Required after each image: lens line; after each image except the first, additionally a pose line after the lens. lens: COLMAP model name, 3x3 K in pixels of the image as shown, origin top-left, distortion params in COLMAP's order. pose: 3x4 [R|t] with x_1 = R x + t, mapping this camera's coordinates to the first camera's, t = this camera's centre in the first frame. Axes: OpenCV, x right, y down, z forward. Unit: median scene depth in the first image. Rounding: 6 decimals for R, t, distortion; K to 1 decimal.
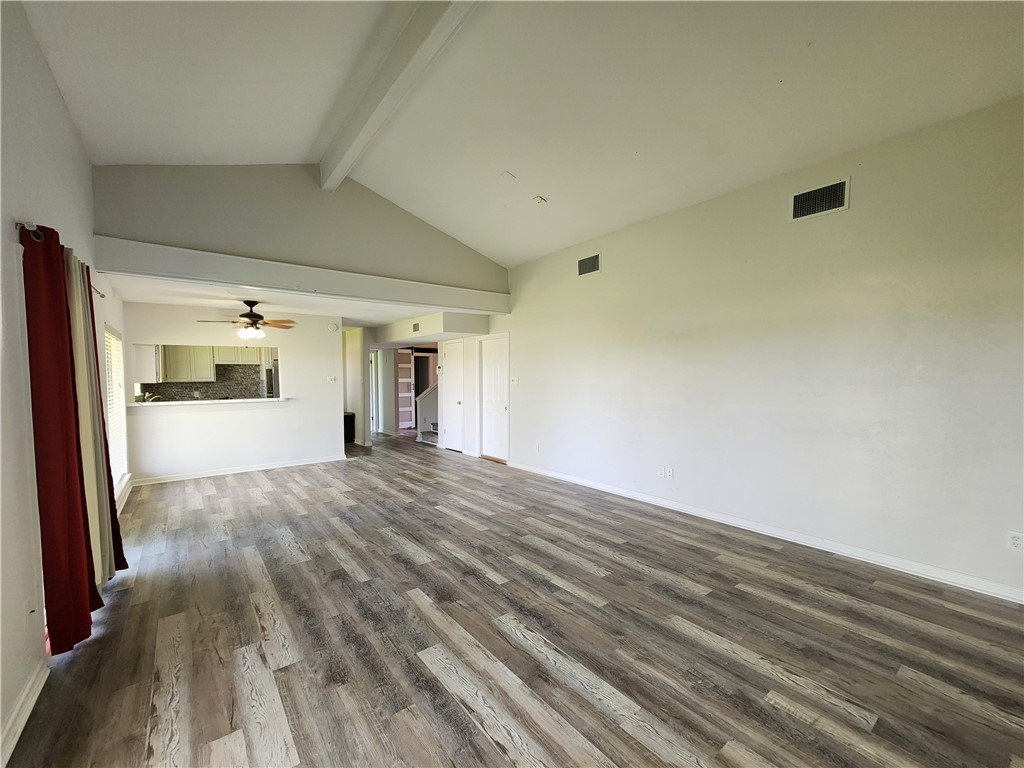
lens RADIAL K [[420.2, 0, 504.2], [0, 420.2, 397.9], [0, 0, 1]] dist [-0.000057, 0.000941]
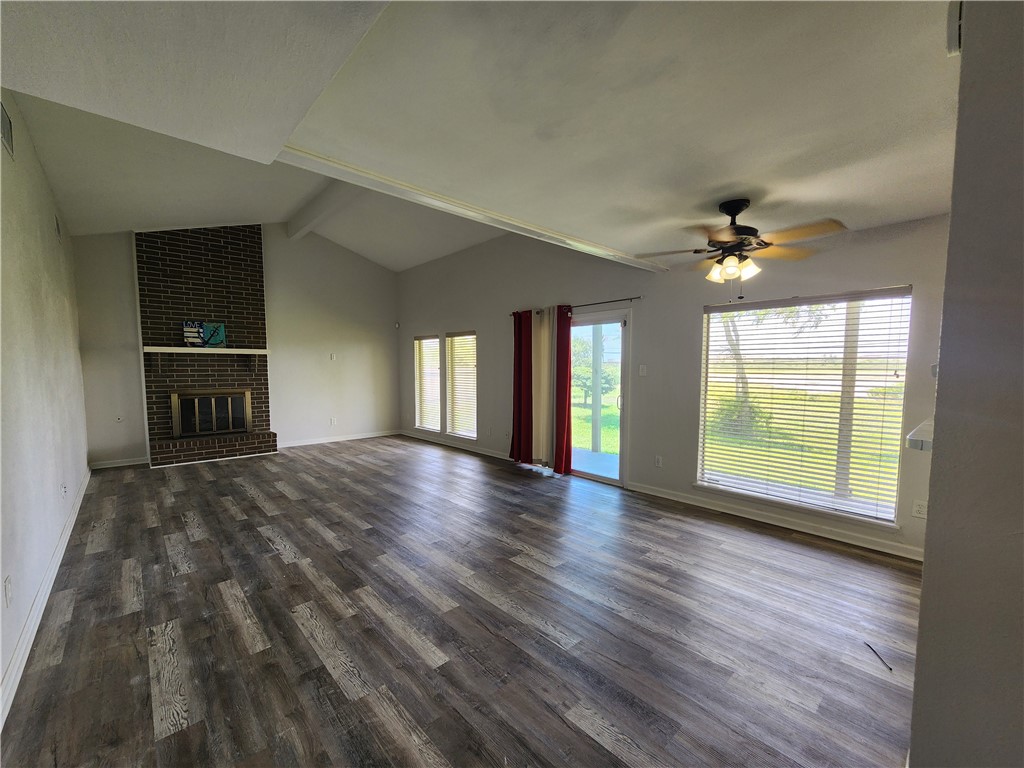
lens RADIAL K [[413.3, 0, 511.6], [0, 413.3, 398.1], [0, 0, 1]] dist [0.000972, -0.000609]
pose [[-0.995205, 0.010900, -0.097206, -0.387974], [-0.001129, 0.992425, 0.122843, -0.091065], [0.097809, 0.122364, -0.987654, 1.927532]]
